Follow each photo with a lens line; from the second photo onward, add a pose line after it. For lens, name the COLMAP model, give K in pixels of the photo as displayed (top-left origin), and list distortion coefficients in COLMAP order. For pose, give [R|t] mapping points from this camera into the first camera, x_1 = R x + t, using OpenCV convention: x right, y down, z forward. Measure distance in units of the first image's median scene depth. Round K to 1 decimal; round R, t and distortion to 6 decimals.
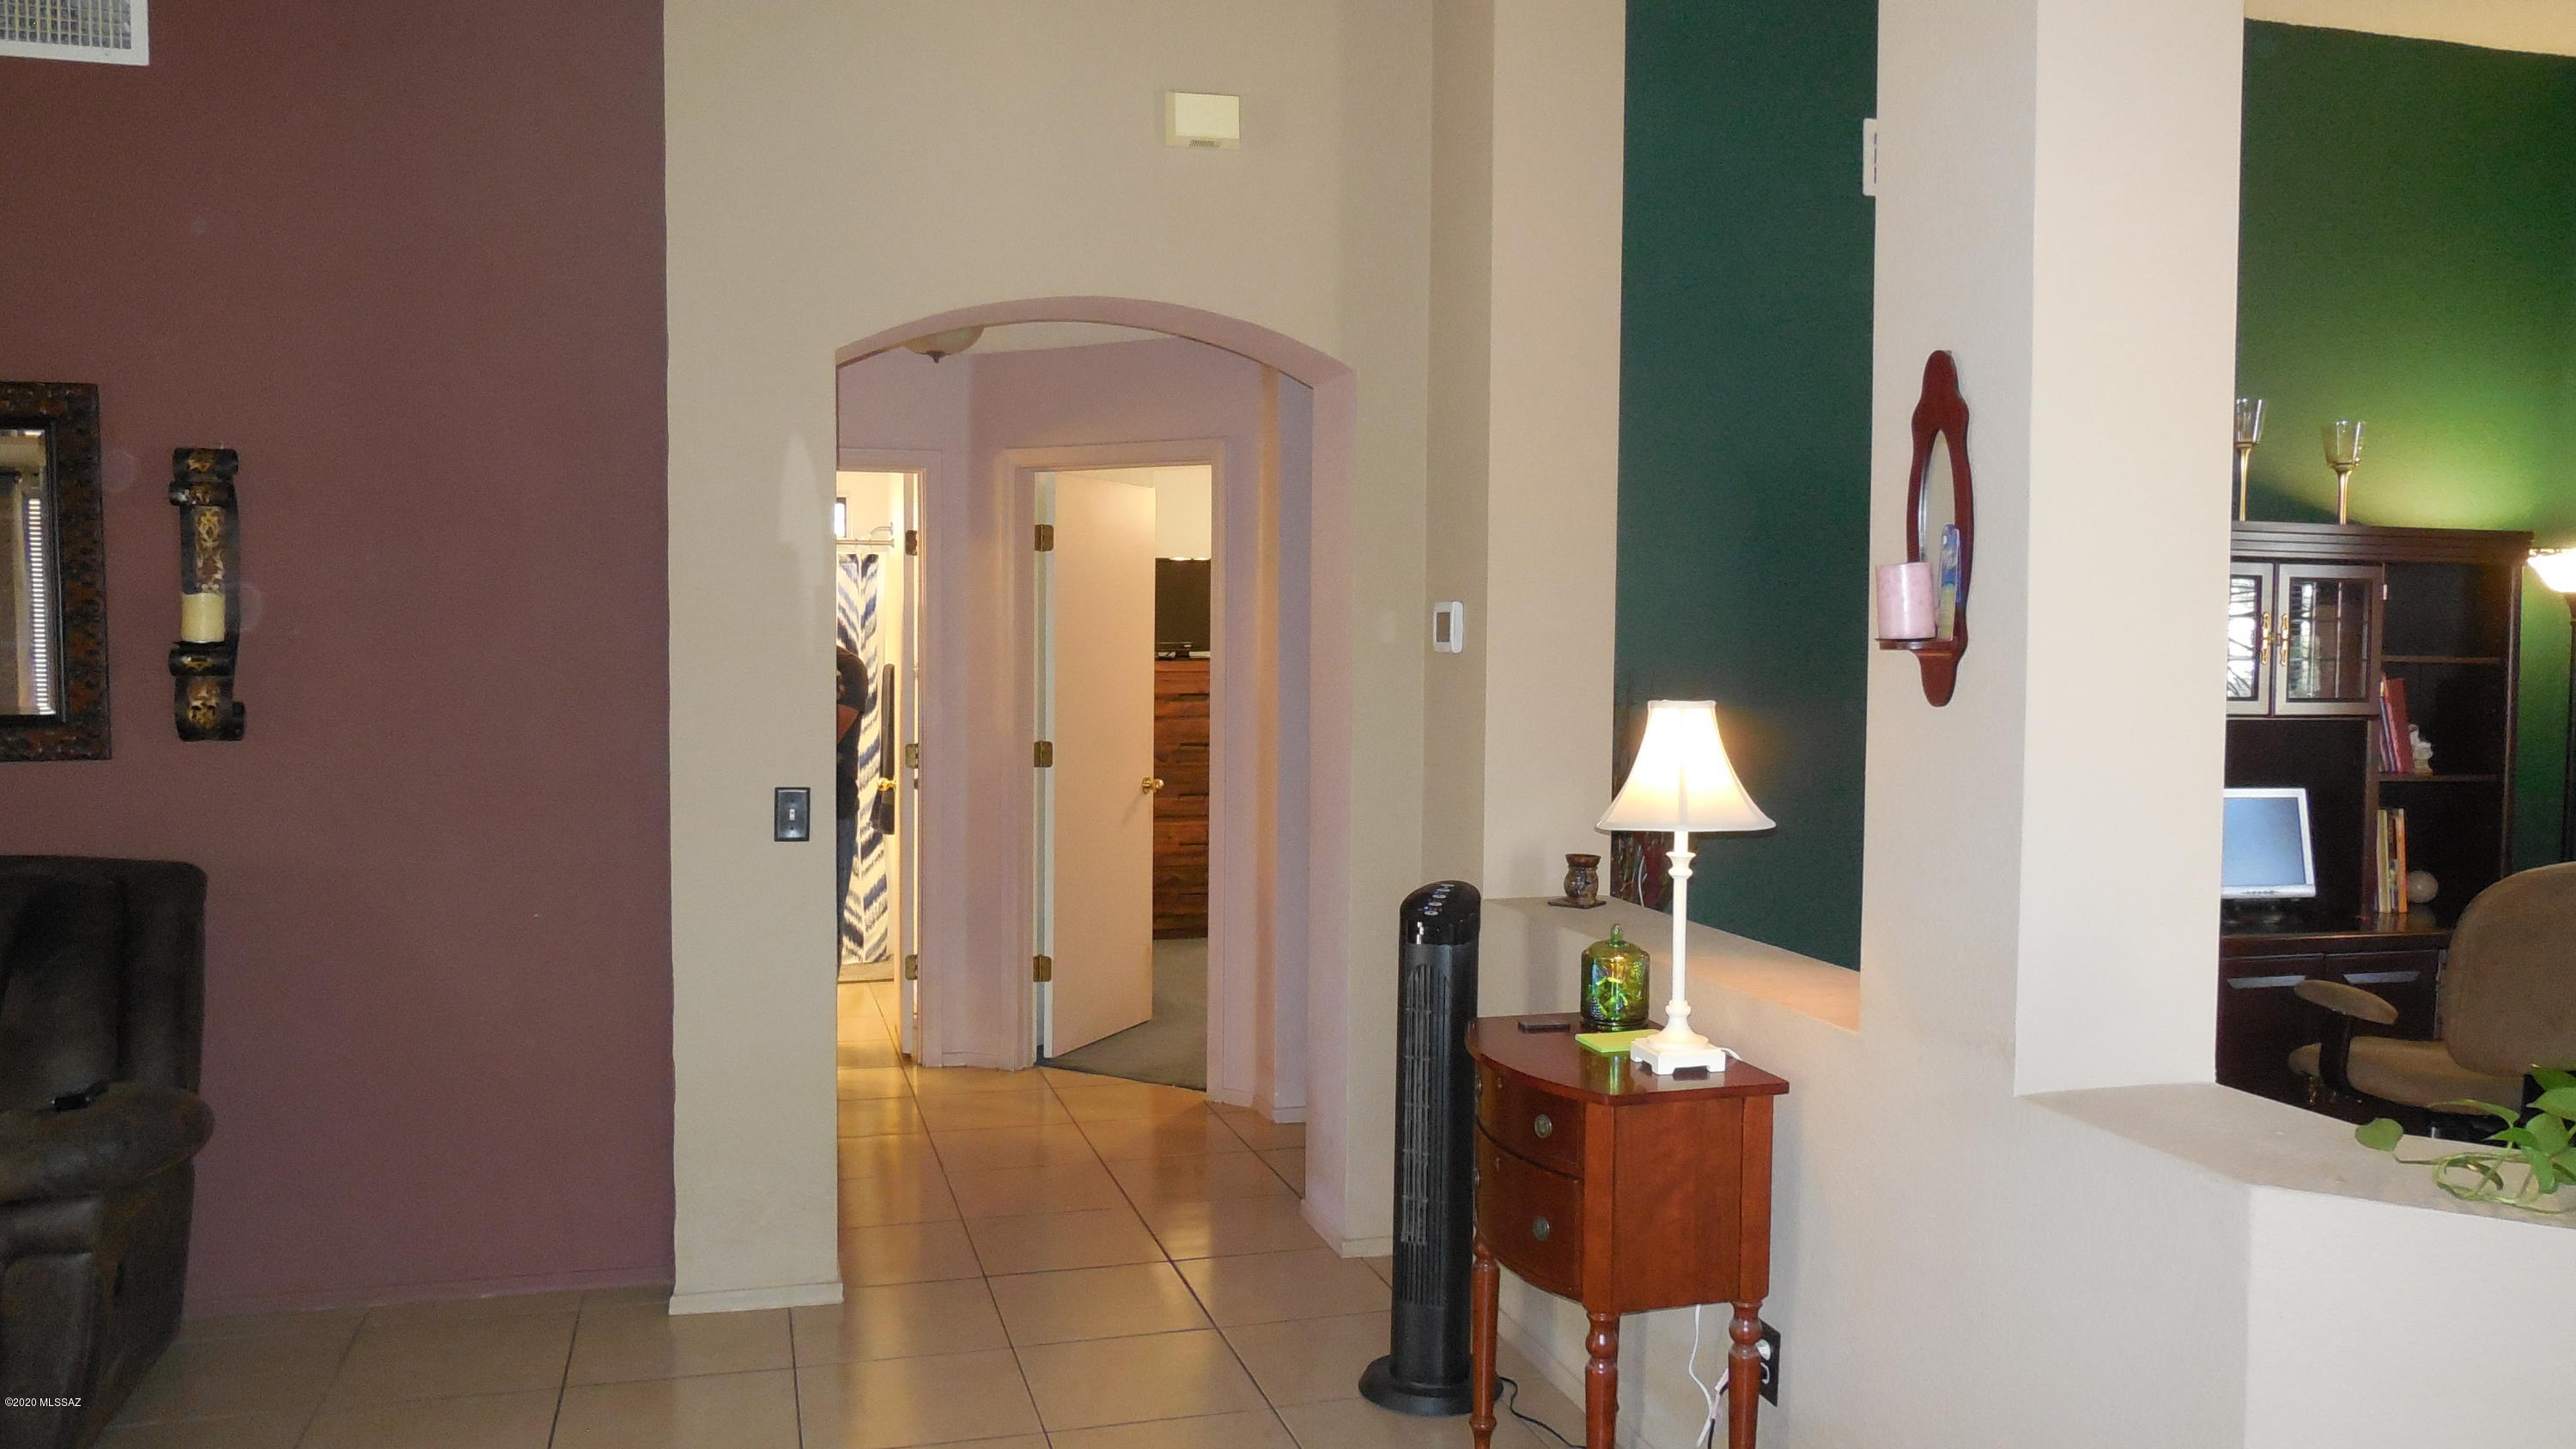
lens RADIAL K [[1895.0, 0, 1284.3], [0, 1895.0, 727.2], [0, 0, 1]] dist [-0.024478, 0.014412]
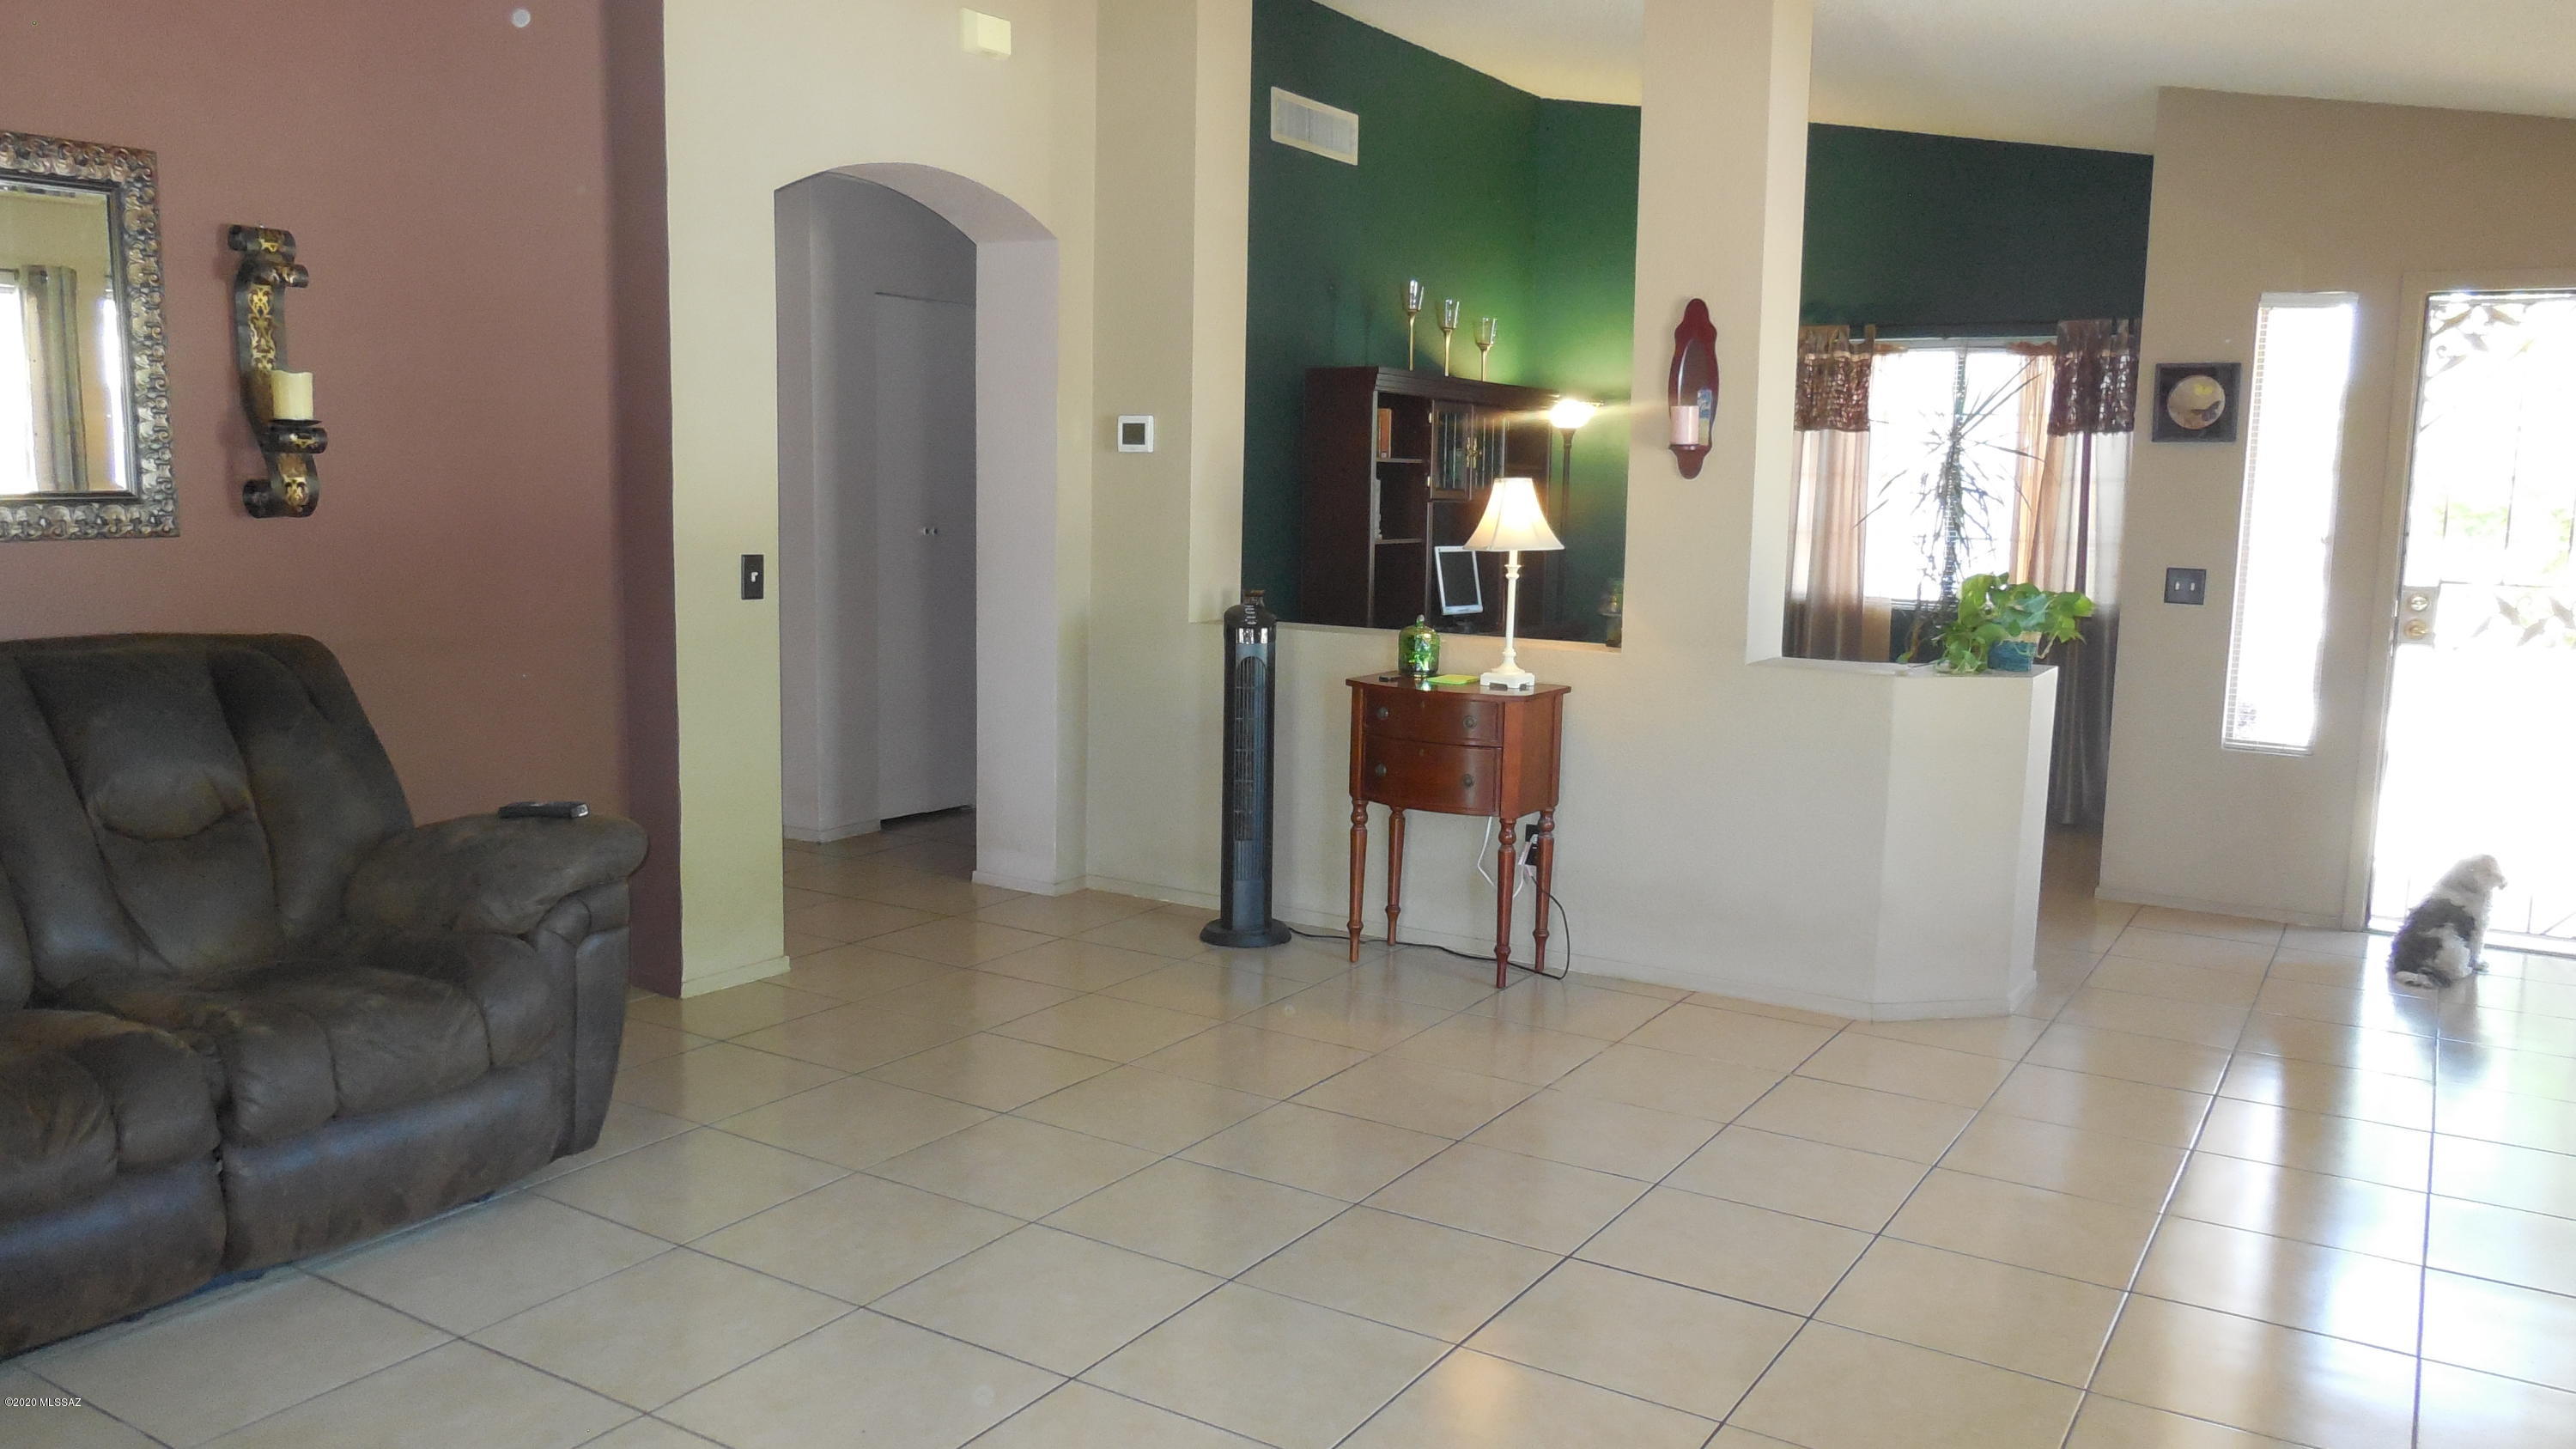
lens RADIAL K [[1895.0, 0, 1281.2], [0, 1895.0, 736.3], [0, 0, 1]] dist [-0.024478, 0.014412]
pose [[0.743585, -0.082988, 0.663471, -0.692806], [0.017591, 0.994352, 0.104660, 0.022157], [-0.668410, -0.066153, 0.740845, -0.111225]]
